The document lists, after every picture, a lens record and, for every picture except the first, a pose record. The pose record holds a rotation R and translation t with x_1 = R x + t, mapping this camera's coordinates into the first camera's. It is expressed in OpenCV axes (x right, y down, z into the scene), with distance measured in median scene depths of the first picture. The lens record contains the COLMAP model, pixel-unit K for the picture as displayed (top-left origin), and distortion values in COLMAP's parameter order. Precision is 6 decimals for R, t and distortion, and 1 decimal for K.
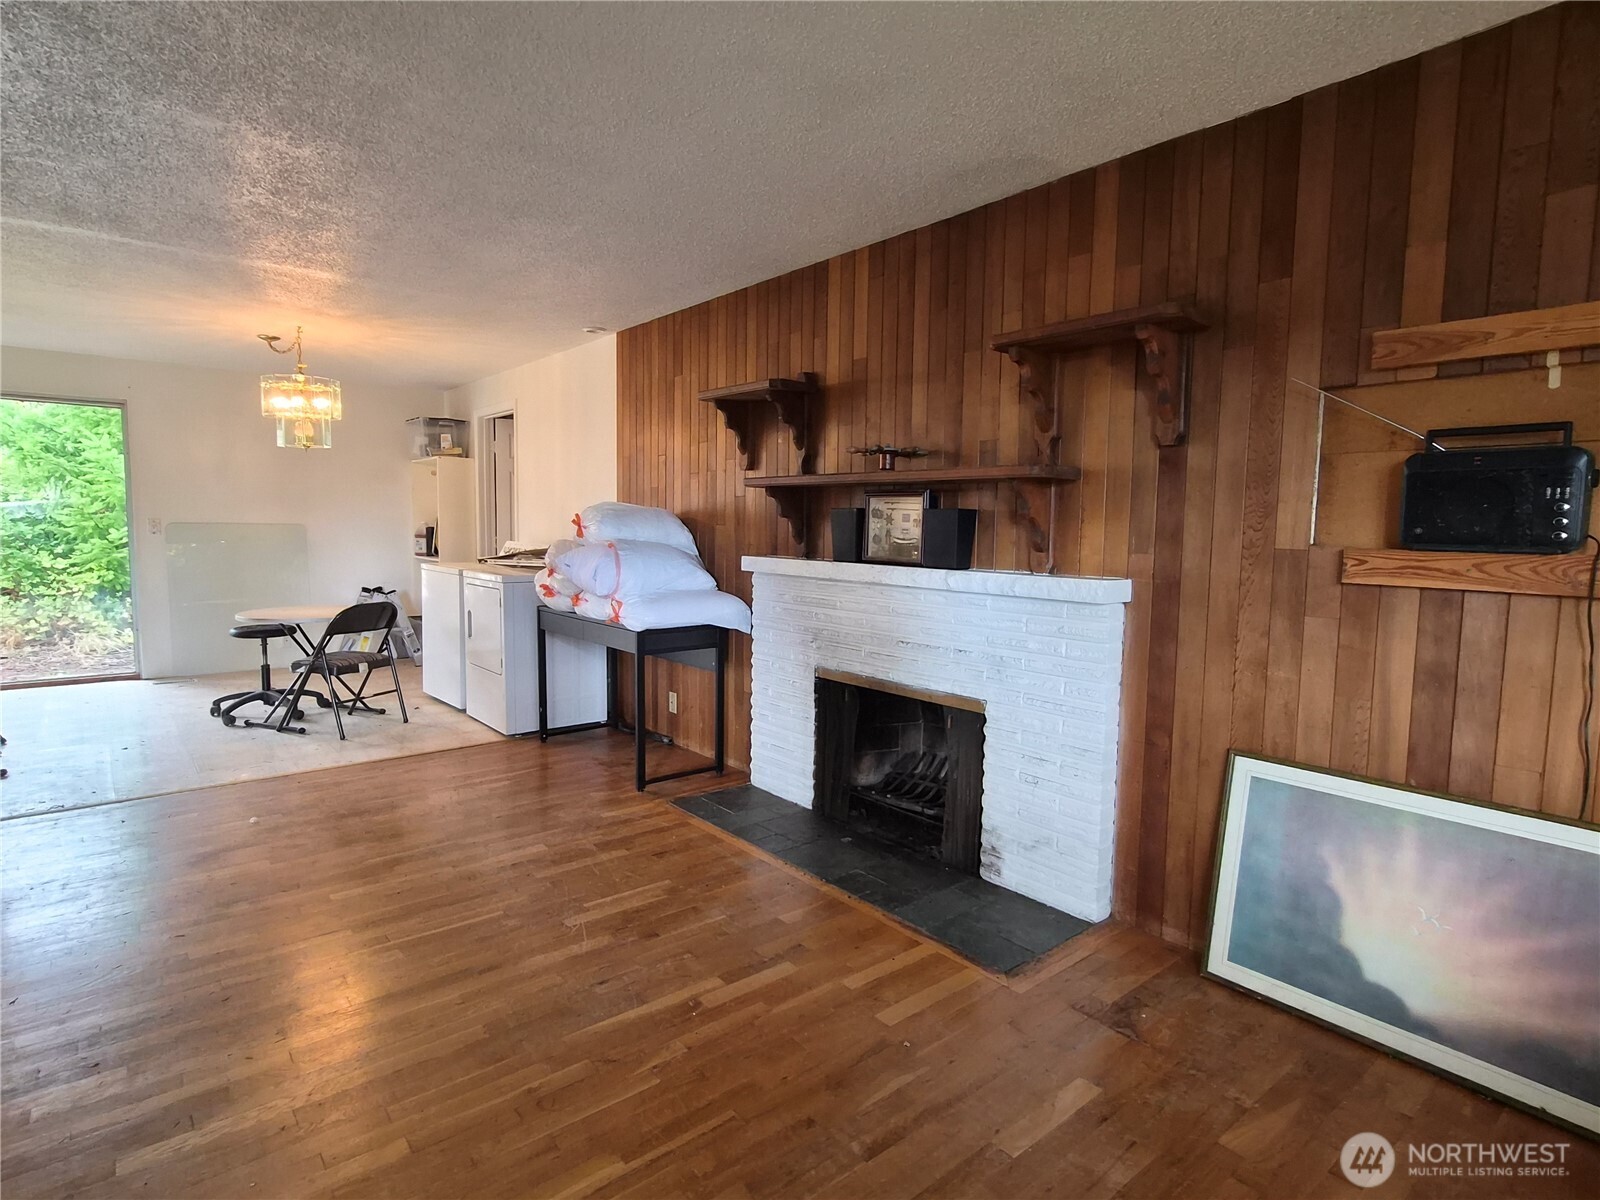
lens RADIAL K [[846.8, 0, 794.7], [0, 846.8, 598.8], [0, 0, 1]] dist [-0.003754, 0.001919]
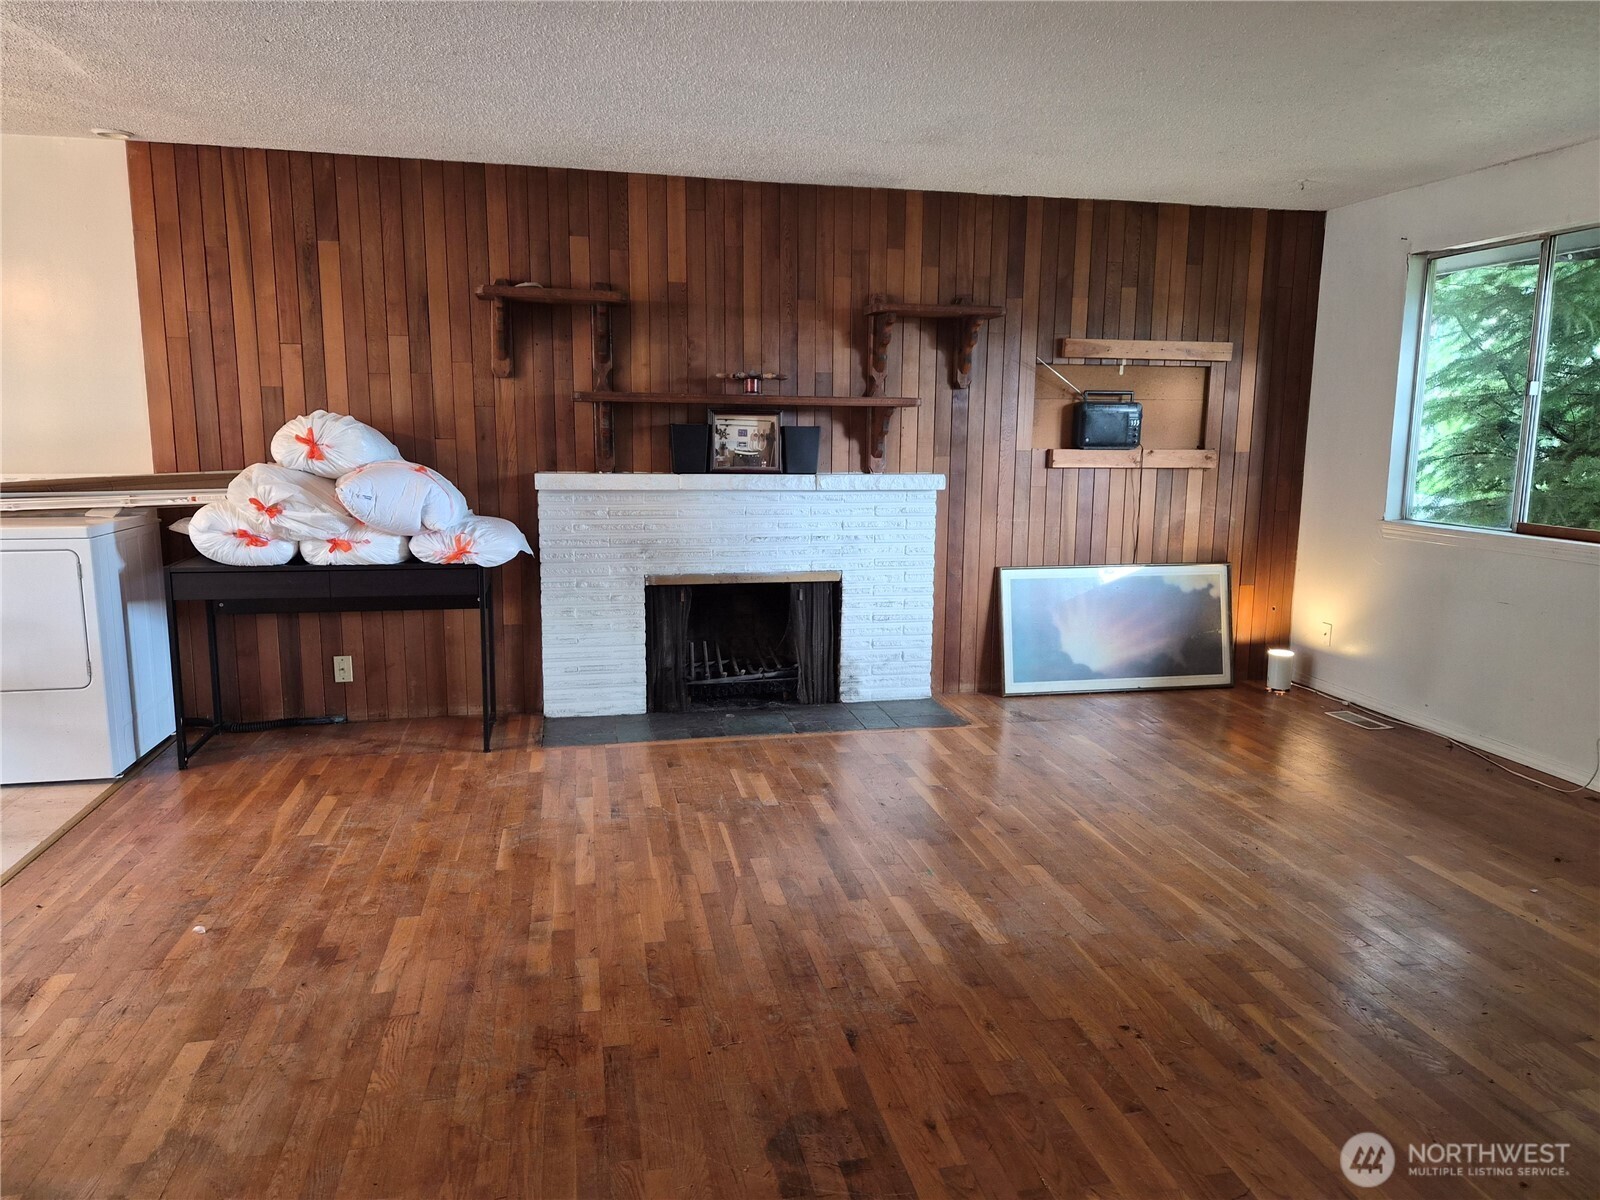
lens RADIAL K [[1073.4, 0, 805.7], [0, 1073.4, 592.9], [0, 0, 1]] dist [0.048690, -0.041696]
pose [[0.457385, -0.147265, 0.876990, -1.298404], [0.074974, 0.989067, 0.126983, -0.065082], [-0.886103, 0.007671, 0.463425, 0.262718]]
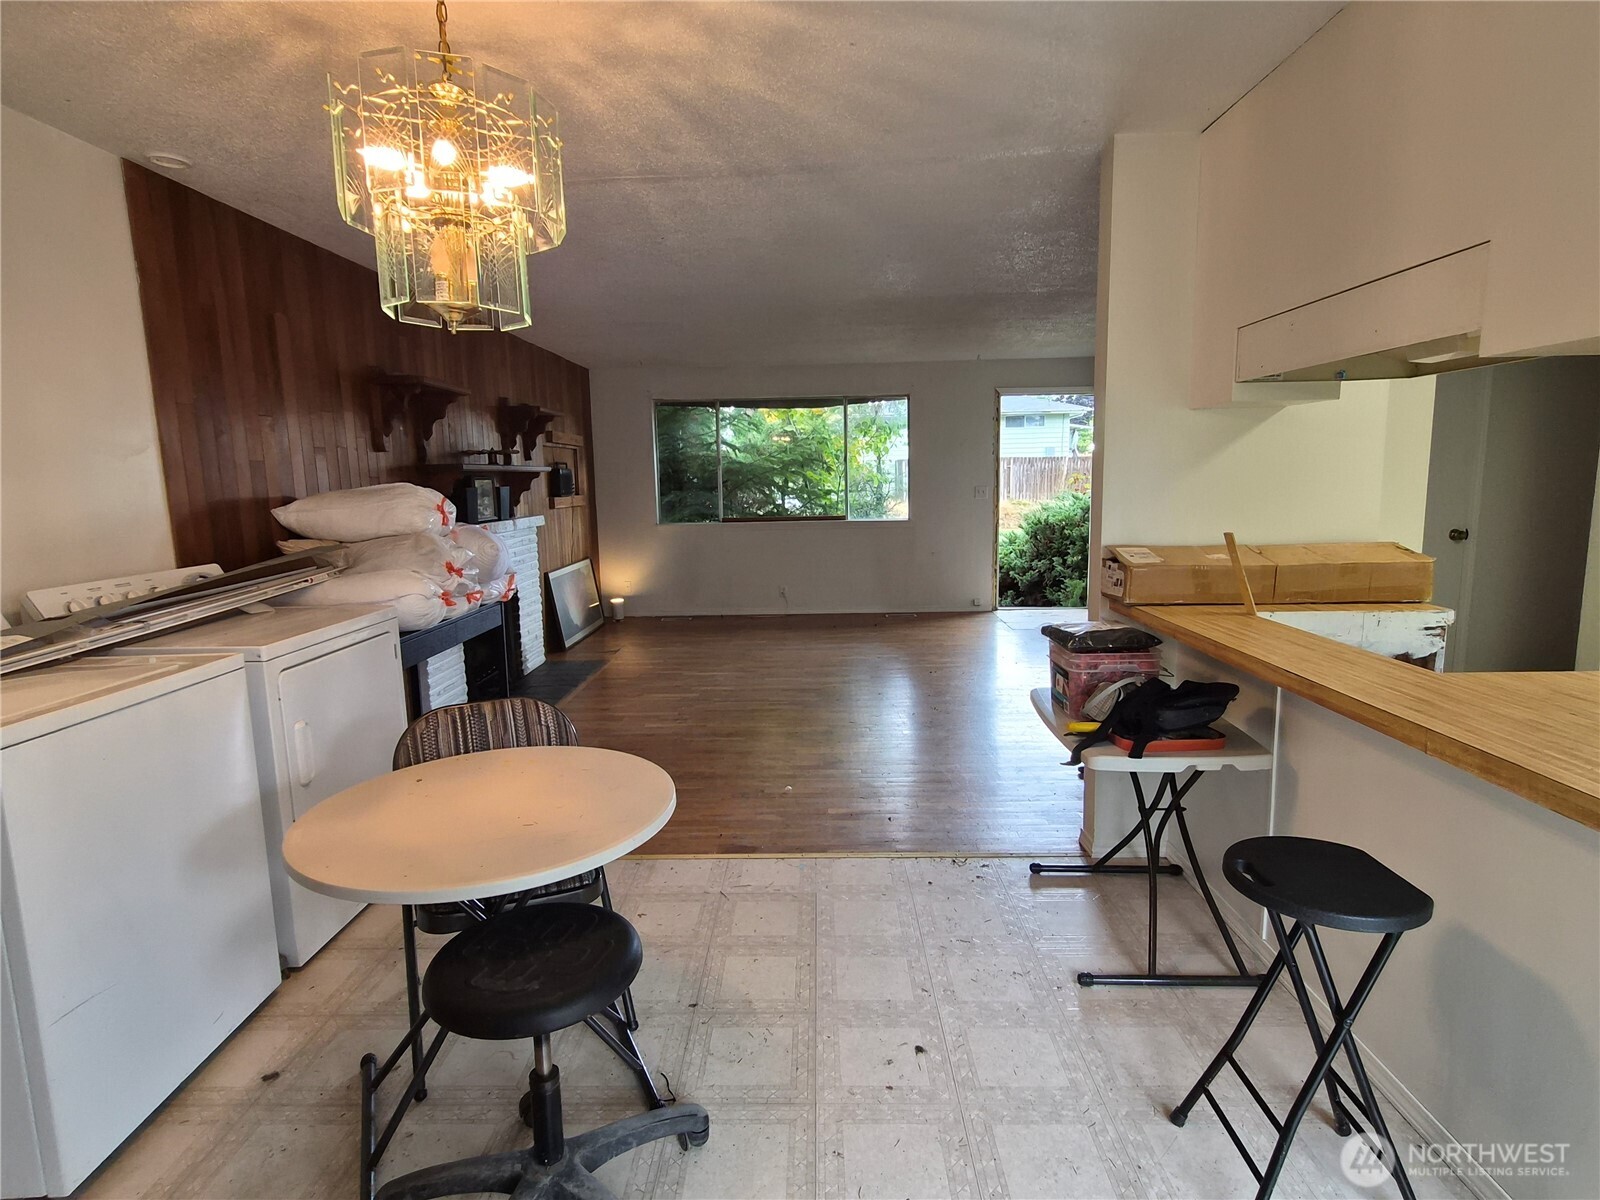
lens RADIAL K [[846.8, 0, 819.4], [0, 846.8, 605.0], [0, 0, 1]] dist [-0.003754, 0.001919]
pose [[-0.768347, -0.099240, 0.632293, -1.550453], [0.062243, 0.971637, 0.228137, -0.237579], [-0.637000, 0.214644, -0.740377, 2.012451]]
